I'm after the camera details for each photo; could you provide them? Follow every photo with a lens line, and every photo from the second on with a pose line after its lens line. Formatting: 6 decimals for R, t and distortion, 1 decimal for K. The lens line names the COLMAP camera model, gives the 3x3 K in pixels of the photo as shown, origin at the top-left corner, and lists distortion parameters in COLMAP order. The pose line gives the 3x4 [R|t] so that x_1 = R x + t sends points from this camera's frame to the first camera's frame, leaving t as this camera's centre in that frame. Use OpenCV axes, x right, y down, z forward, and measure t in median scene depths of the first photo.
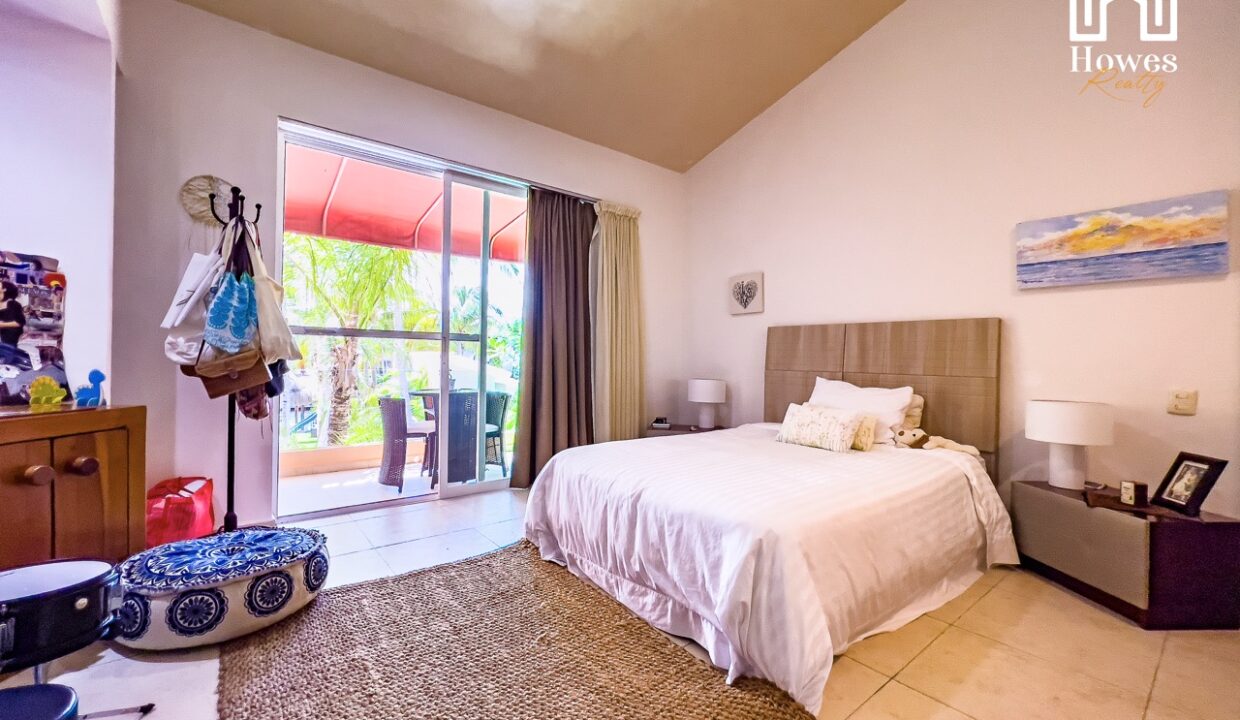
lens RADIAL K [[504.3, 0, 622.5], [0, 504.3, 356.9], [0, 0, 1]] dist [-0.009999, 0.000690]
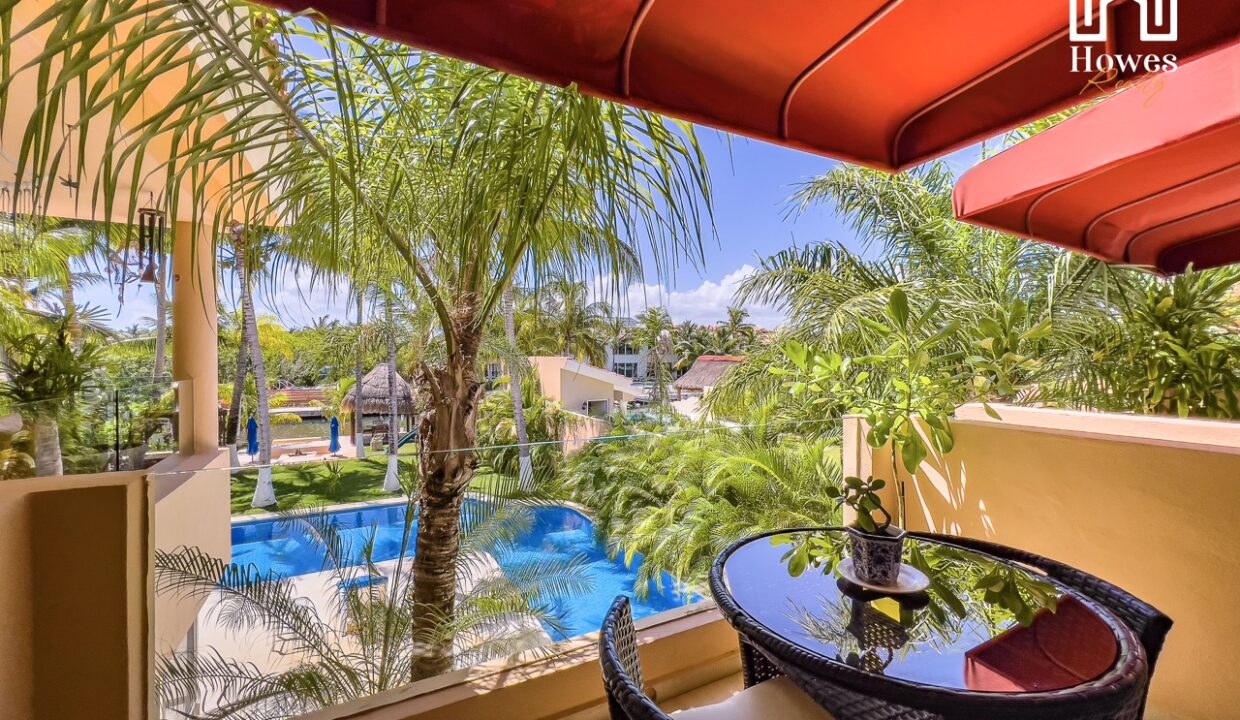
lens RADIAL K [[504.3, 0, 619.8], [0, 504.3, 360.1], [0, 0, 1]] dist [-0.009999, 0.000690]
pose [[0.981750, -0.013968, -0.189664, -0.340646], [0.013684, 0.999902, -0.002803, -0.026149], [0.189684, 0.000156, 0.981845, 0.630285]]
